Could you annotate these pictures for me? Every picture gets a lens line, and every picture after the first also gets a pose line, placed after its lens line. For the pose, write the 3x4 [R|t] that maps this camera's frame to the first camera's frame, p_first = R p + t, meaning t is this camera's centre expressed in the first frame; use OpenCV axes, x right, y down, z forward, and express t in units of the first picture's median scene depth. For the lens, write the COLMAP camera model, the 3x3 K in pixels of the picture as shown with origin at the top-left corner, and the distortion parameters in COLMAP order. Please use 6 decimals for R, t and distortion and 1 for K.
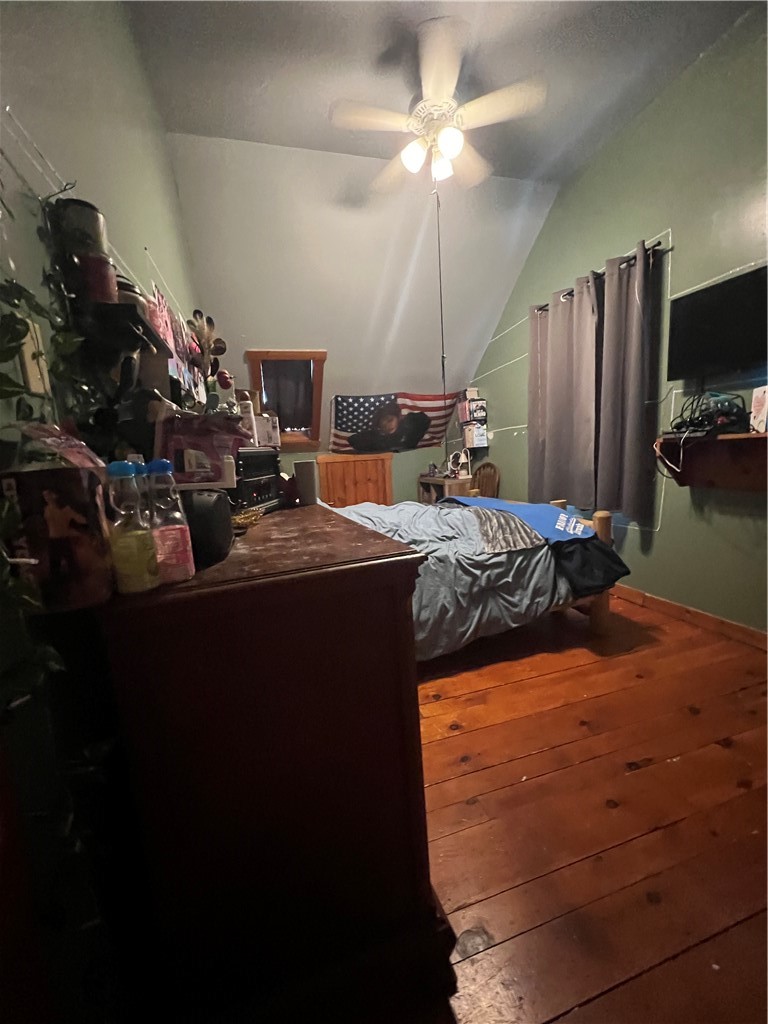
lens RADIAL K [[407.0, 0, 384.0], [0, 407.0, 512.0], [0, 0, 1]] dist [0.000286, 0.000074]
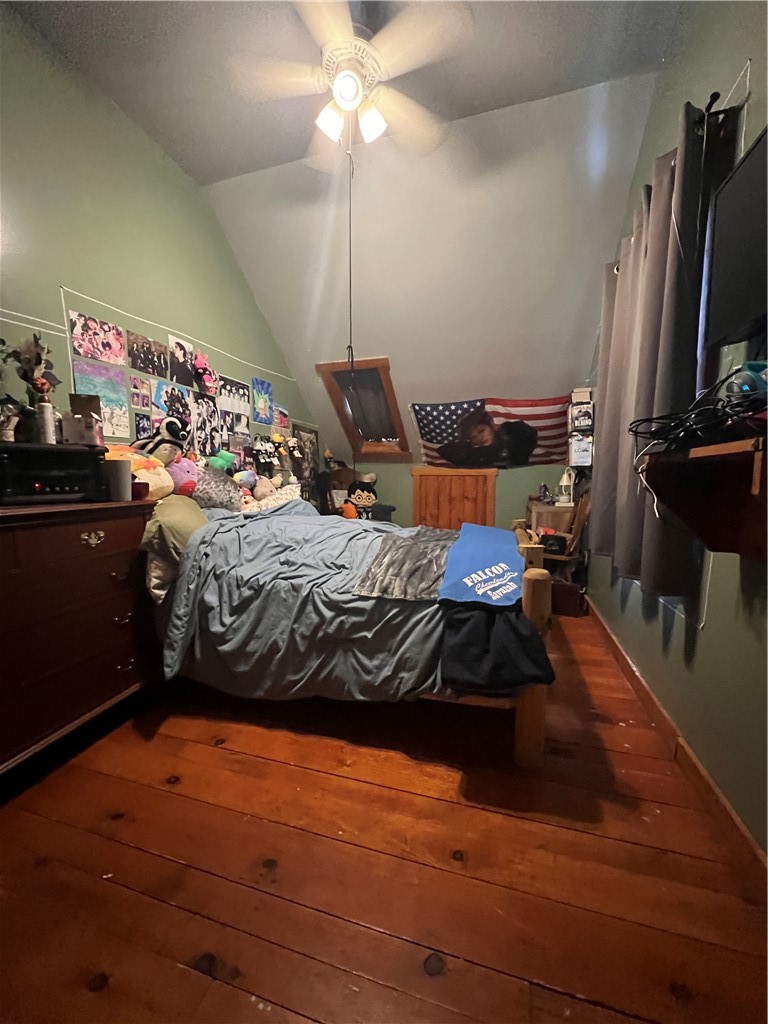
lens RADIAL K [[407.0, 0, 384.0], [0, 407.0, 512.0], [0, 0, 1]] dist [0.000286, 0.000074]
pose [[0.831426, 0.111178, -0.544399, 0.363002], [-0.130683, 0.991420, 0.002886, -0.032176], [0.540049, 0.068744, 0.838822, 0.190338]]
